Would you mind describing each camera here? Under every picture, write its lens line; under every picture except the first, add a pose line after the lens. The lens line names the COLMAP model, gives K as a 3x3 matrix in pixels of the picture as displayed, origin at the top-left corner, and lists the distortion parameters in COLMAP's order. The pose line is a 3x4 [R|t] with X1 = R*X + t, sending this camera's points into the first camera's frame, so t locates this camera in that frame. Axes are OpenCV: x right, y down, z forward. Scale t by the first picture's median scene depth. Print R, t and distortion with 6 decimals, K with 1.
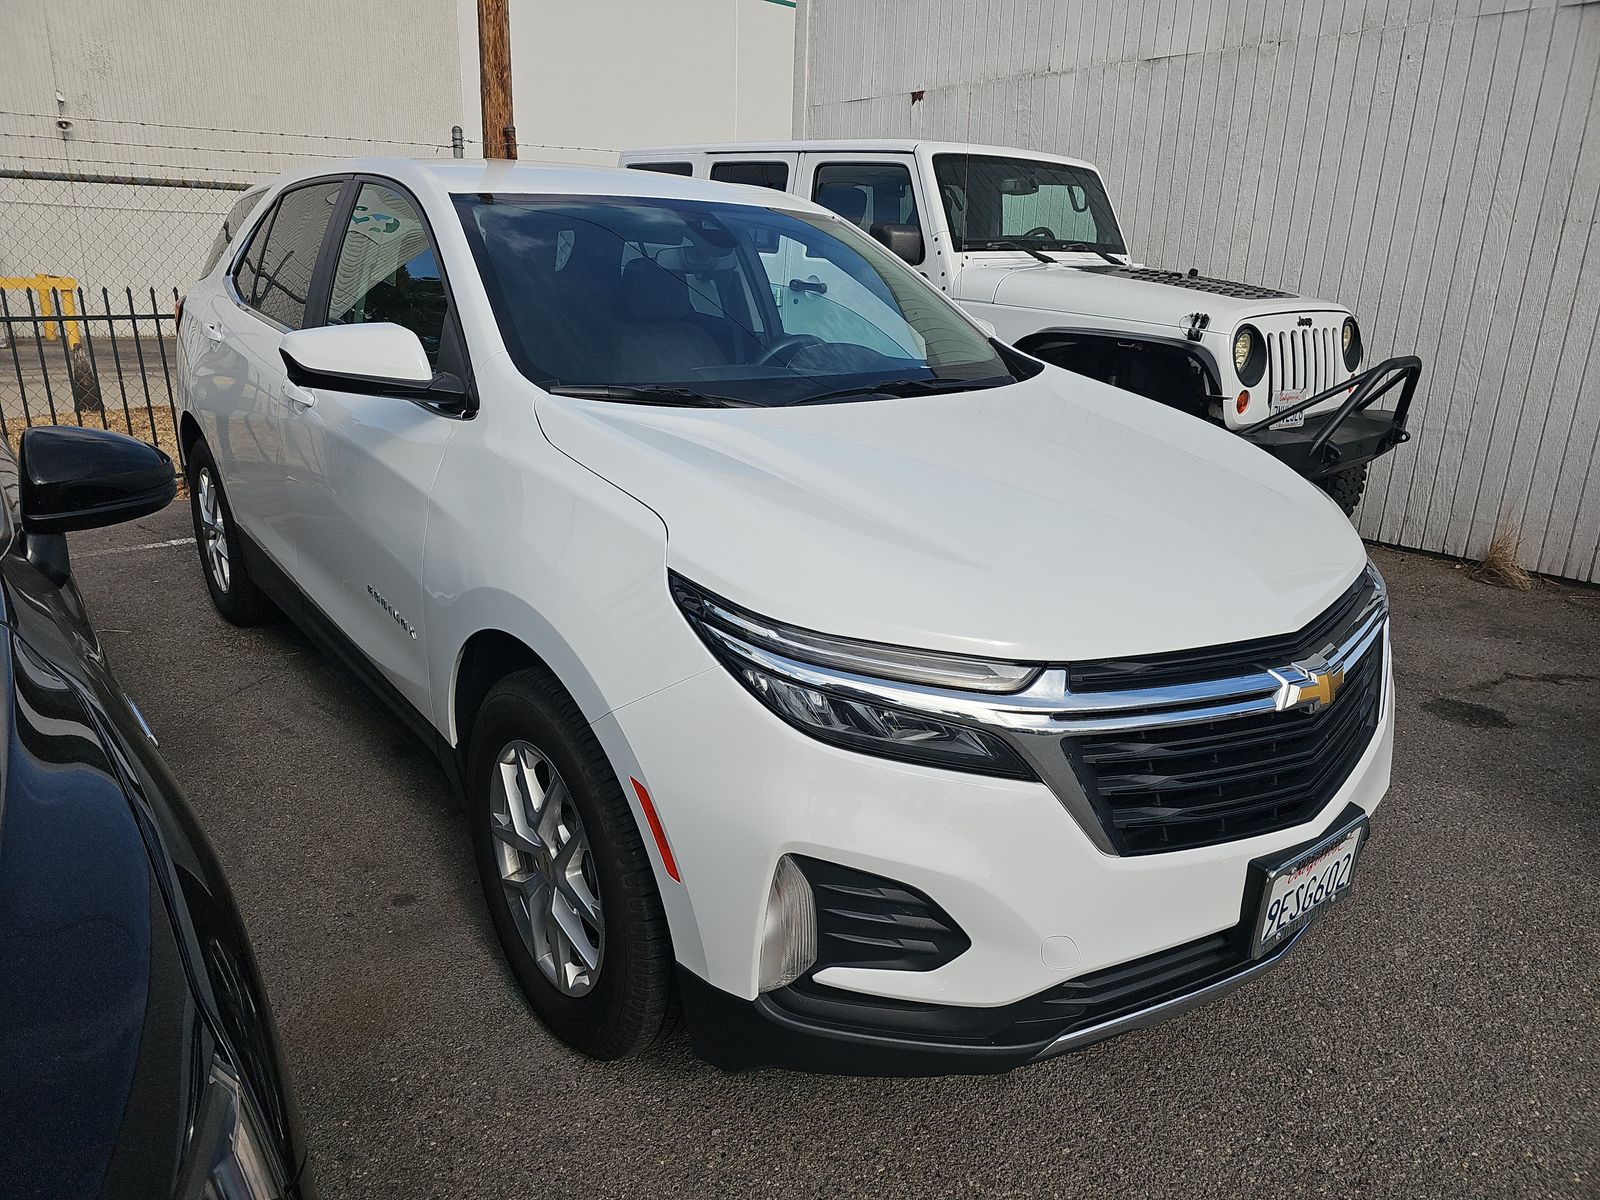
lens RADIAL K [[1100.2, 0, 800.0], [0, 1100.2, 600.0], [0, 0, 1]] dist [0.062949, -0.061293]
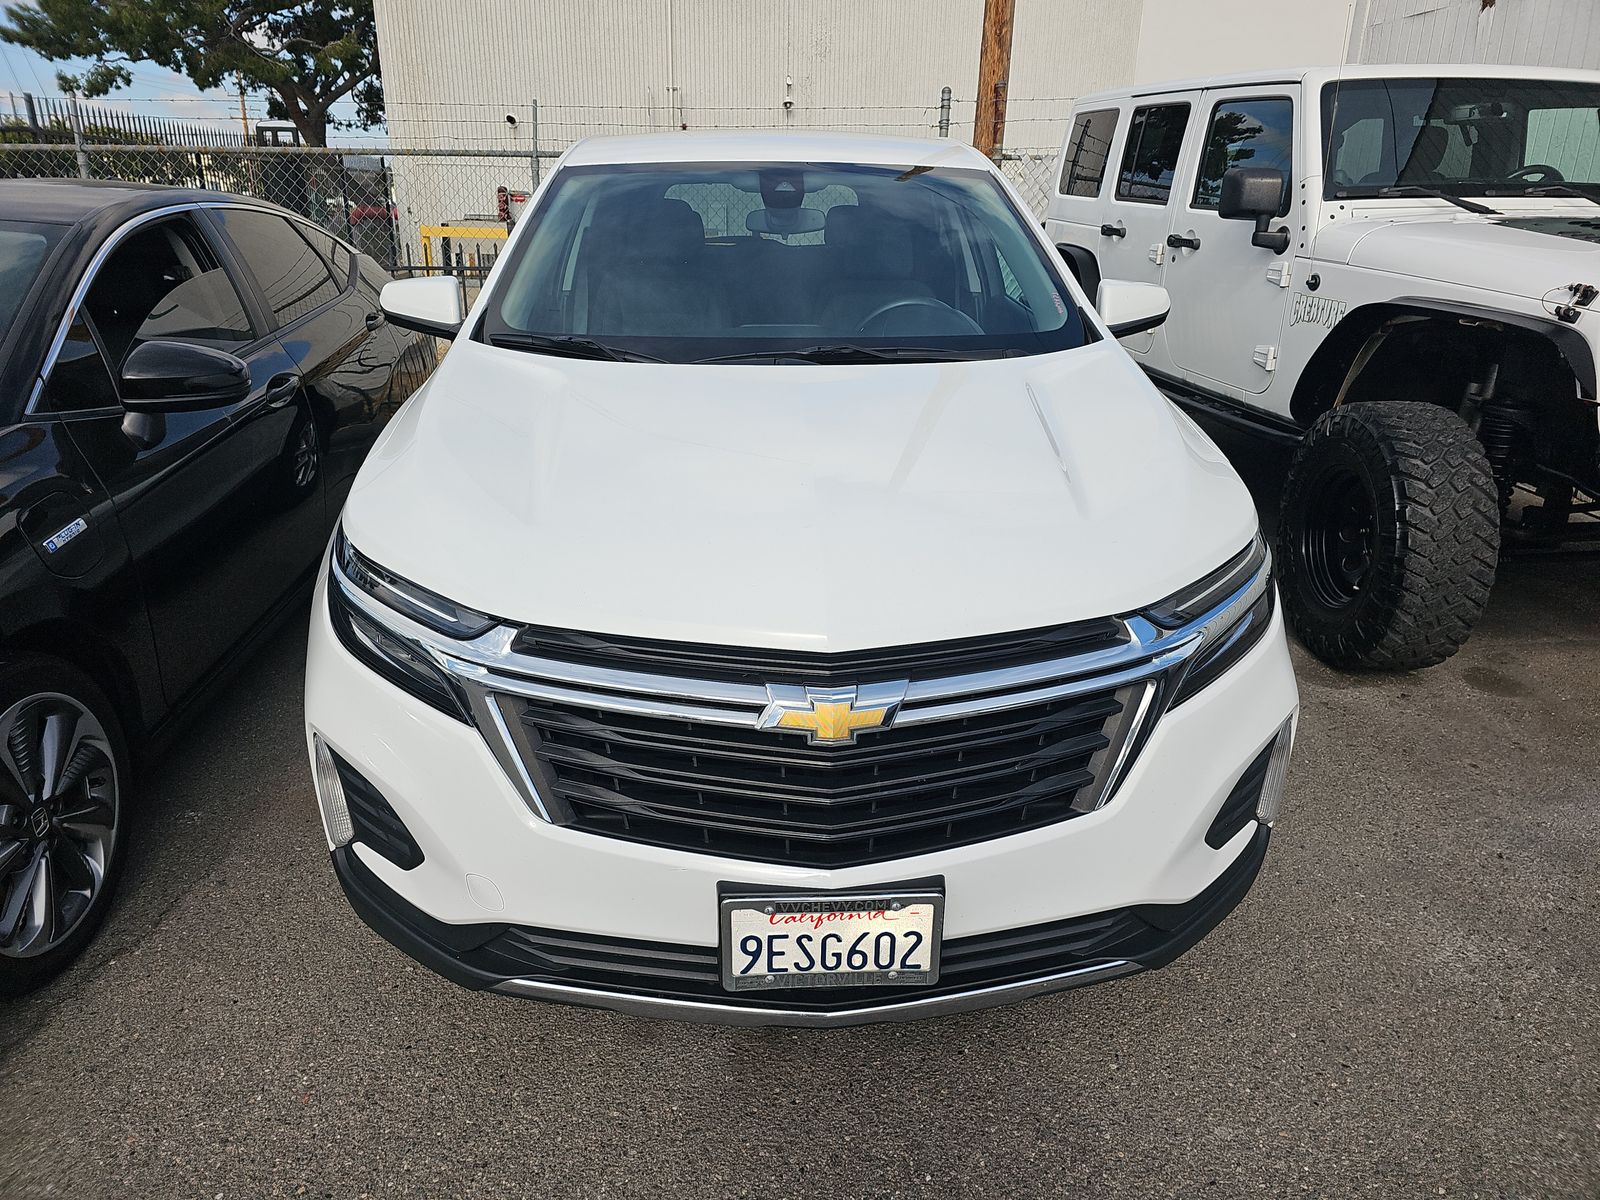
lens RADIAL K [[1100.2, 0, 800.0], [0, 1100.2, 600.0], [0, 0, 1]] dist [0.062949, -0.061293]
pose [[0.807884, 0.184714, -0.559646, 0.392989], [-0.162892, 0.982606, 0.089169, -0.037744], [0.566382, 0.019123, 0.823921, 0.115199]]
